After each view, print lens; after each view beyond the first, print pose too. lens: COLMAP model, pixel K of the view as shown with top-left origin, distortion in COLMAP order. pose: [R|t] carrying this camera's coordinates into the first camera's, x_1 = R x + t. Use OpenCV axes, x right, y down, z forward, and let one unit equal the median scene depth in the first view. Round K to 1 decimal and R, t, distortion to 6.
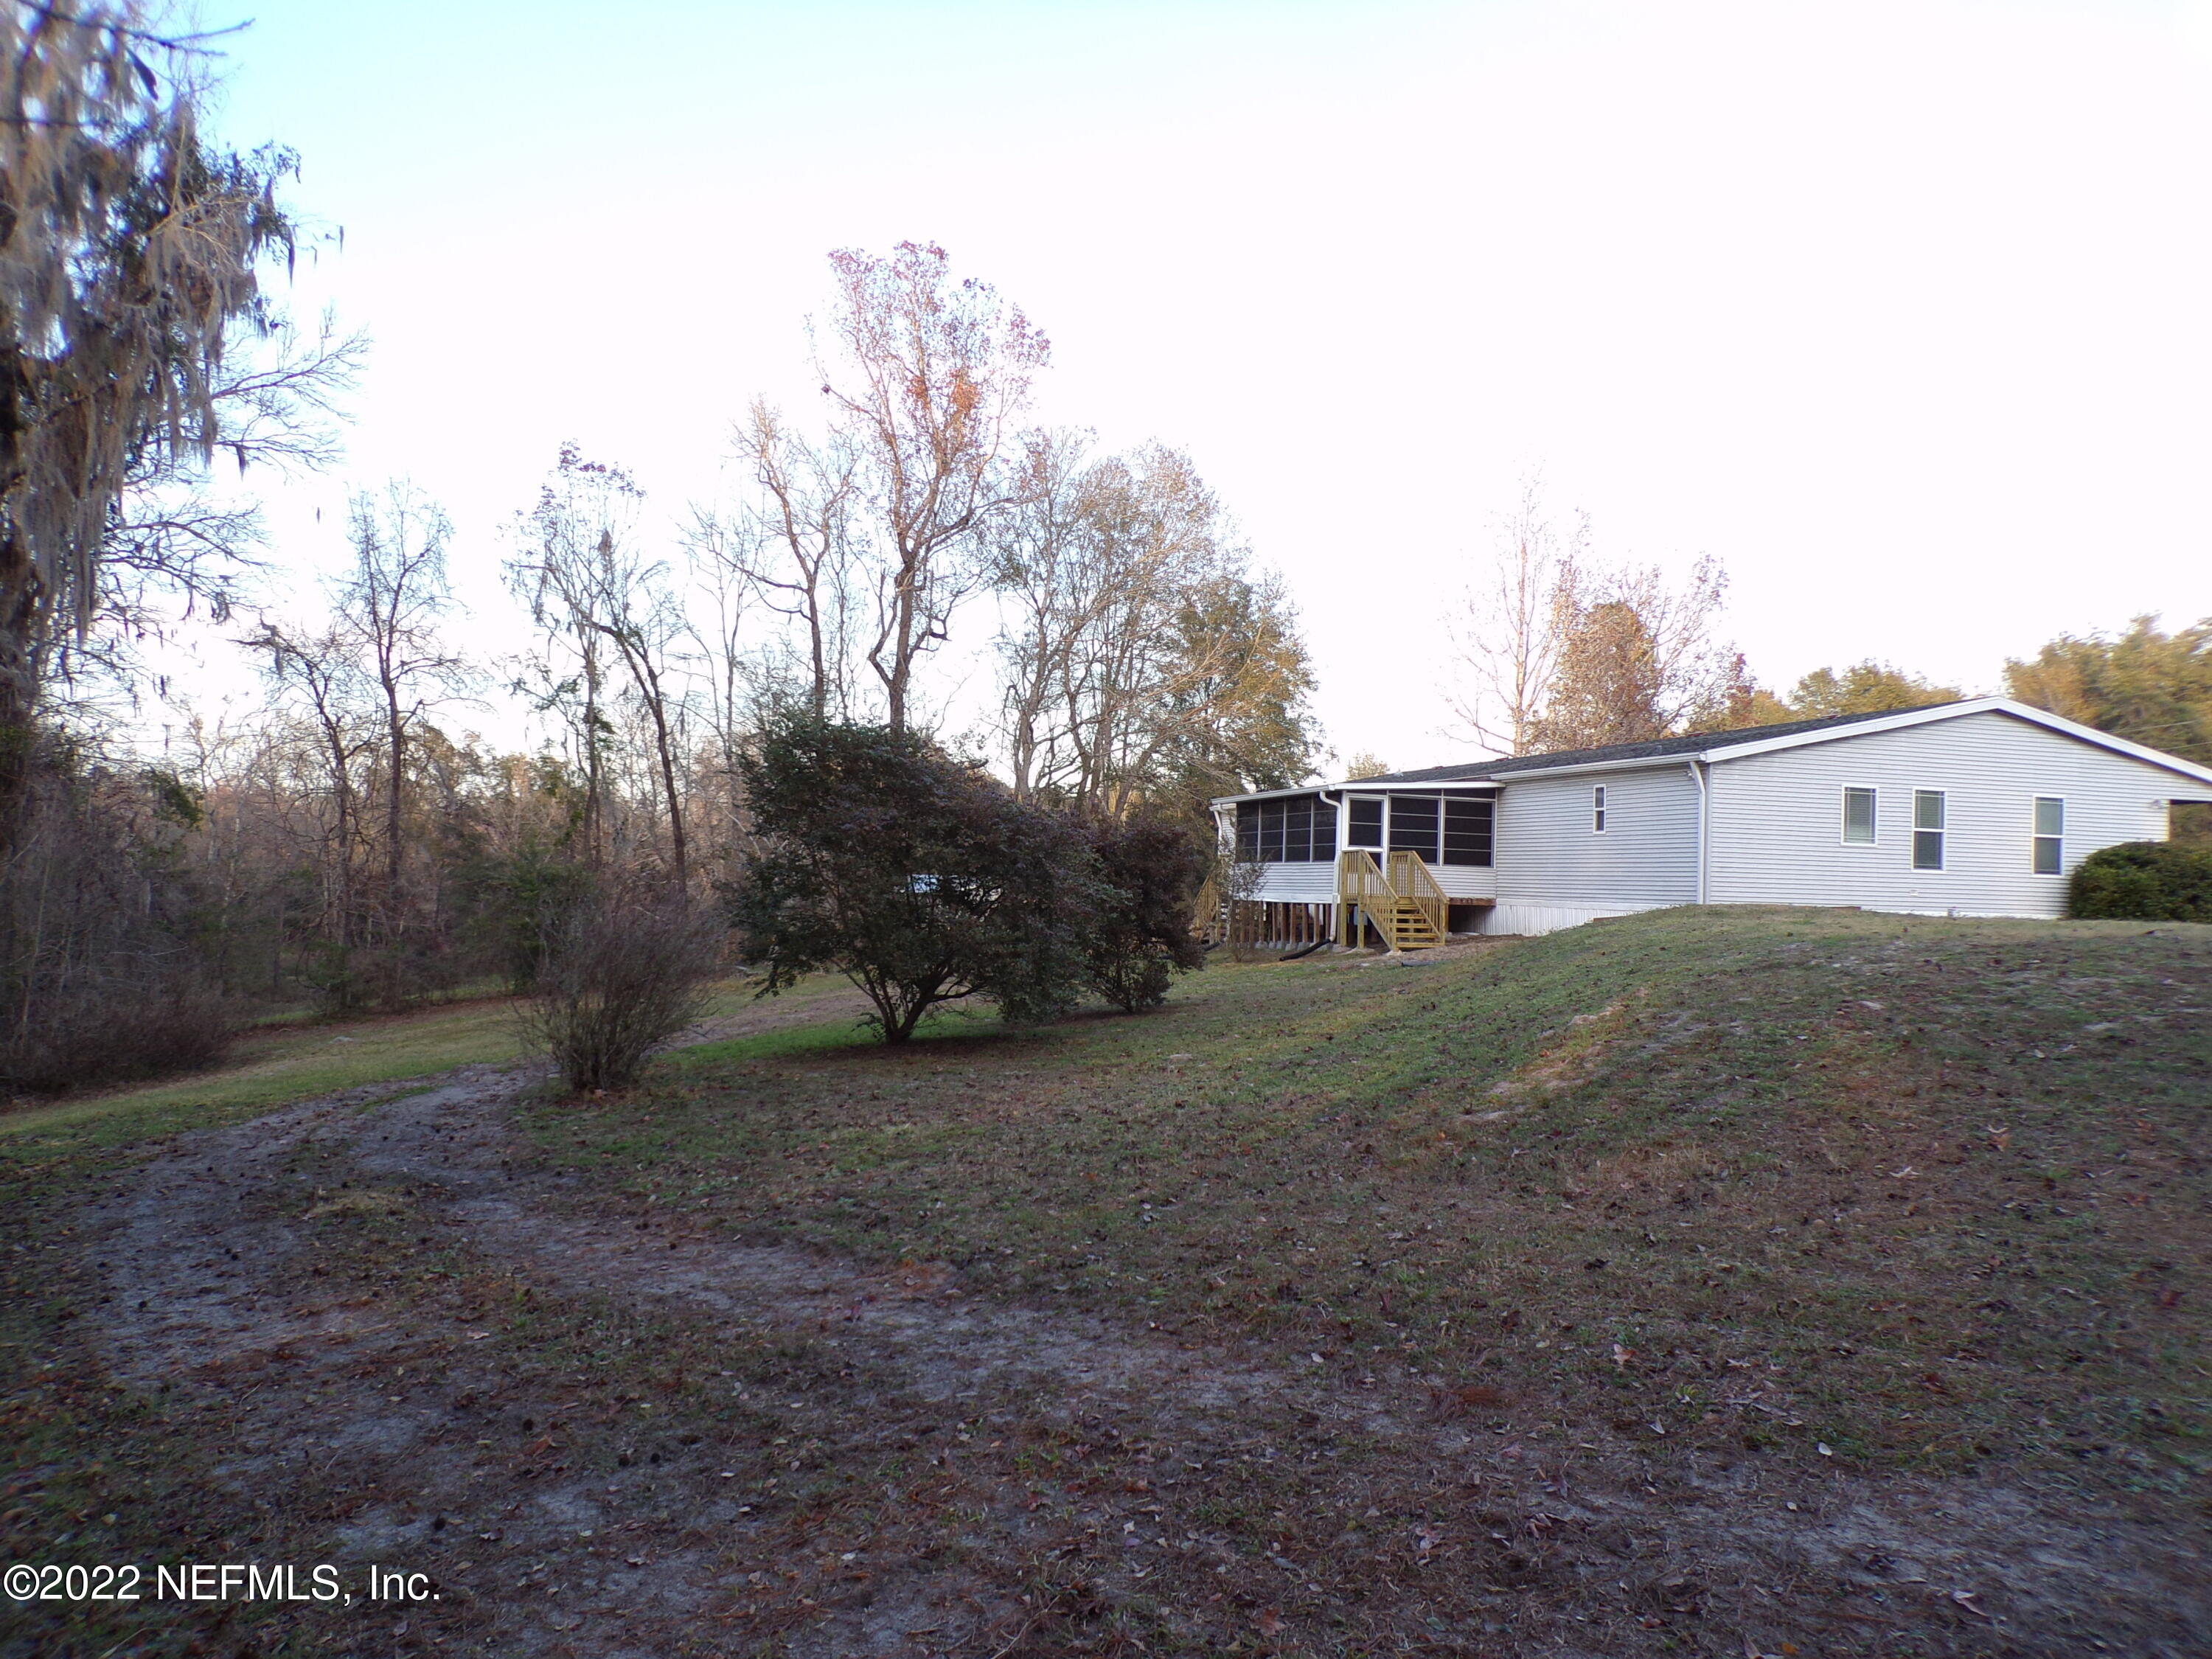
lens RADIAL K [[1520.3, 0, 1096.0], [0, 1520.3, 833.6], [0, 0, 1]] dist [-0.005164, 0.013480]
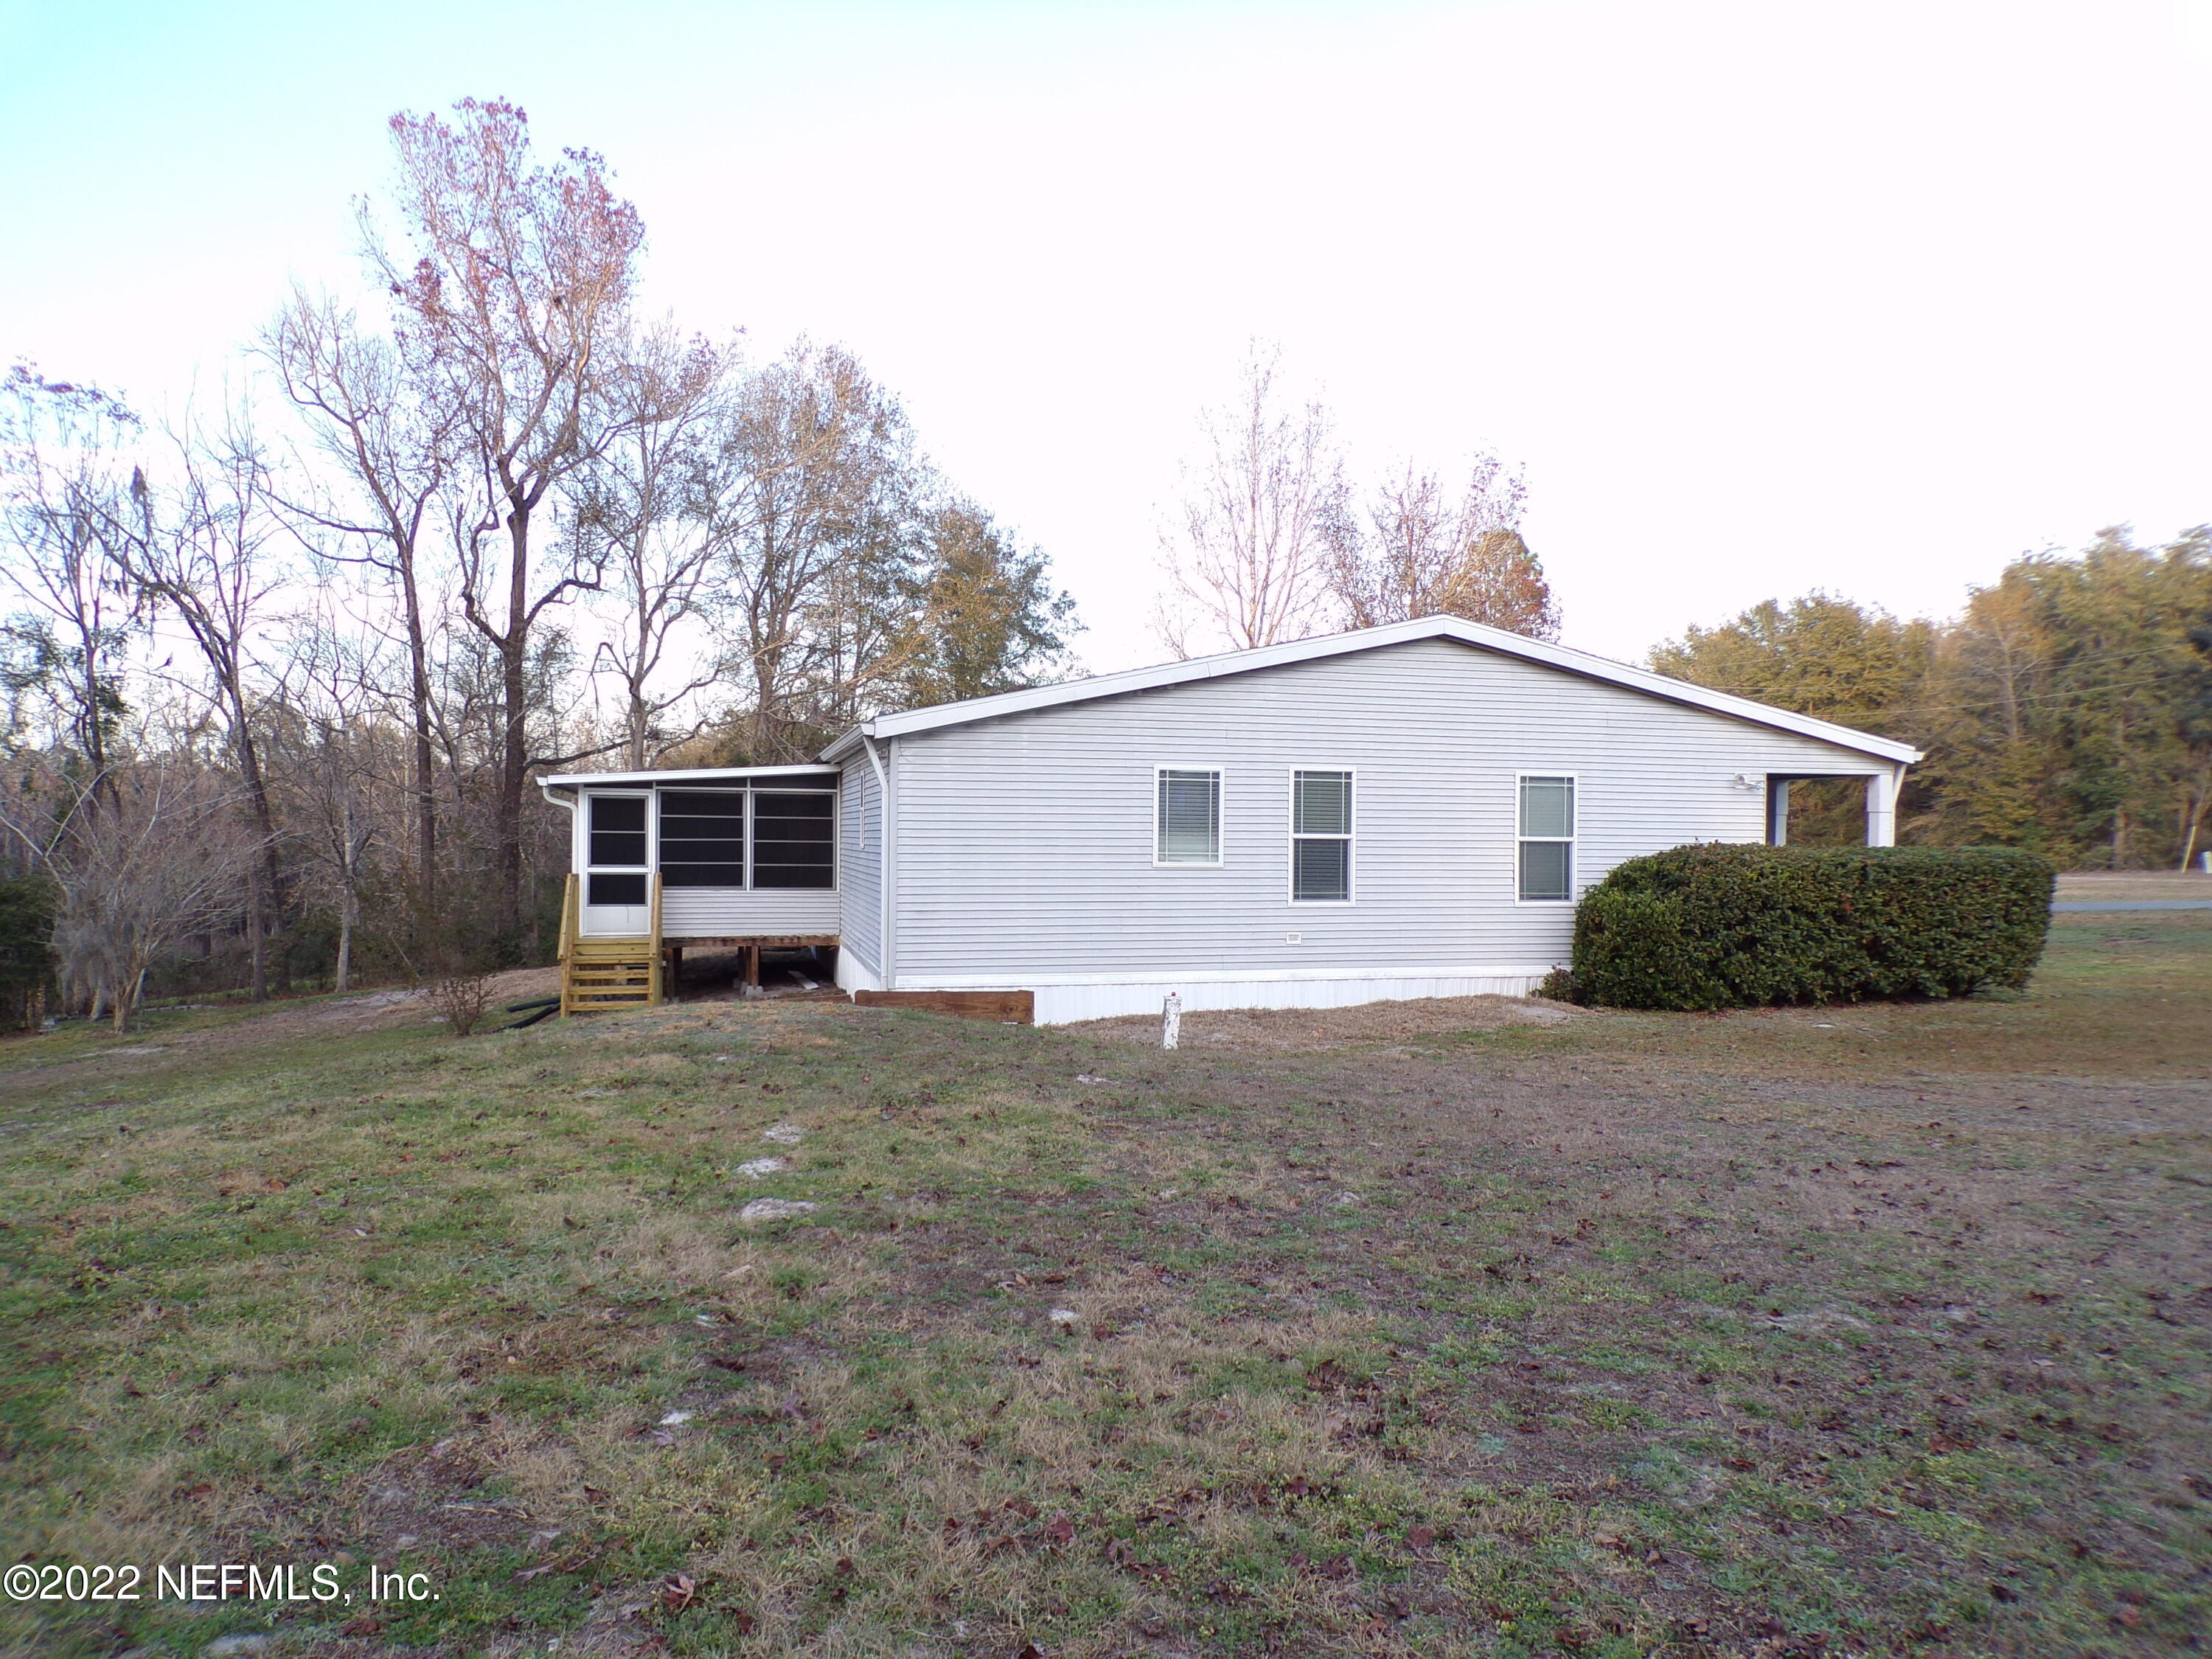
lens RADIAL K [[1520.3, 0, 1116.3], [0, 1520.3, 831.0], [0, 0, 1]] dist [-0.005164, 0.013480]
pose [[0.999089, -0.021318, -0.036978, 0.416490], [0.022229, 0.999455, 0.024411, -0.018135], [0.036437, -0.025210, 0.999018, 0.329673]]
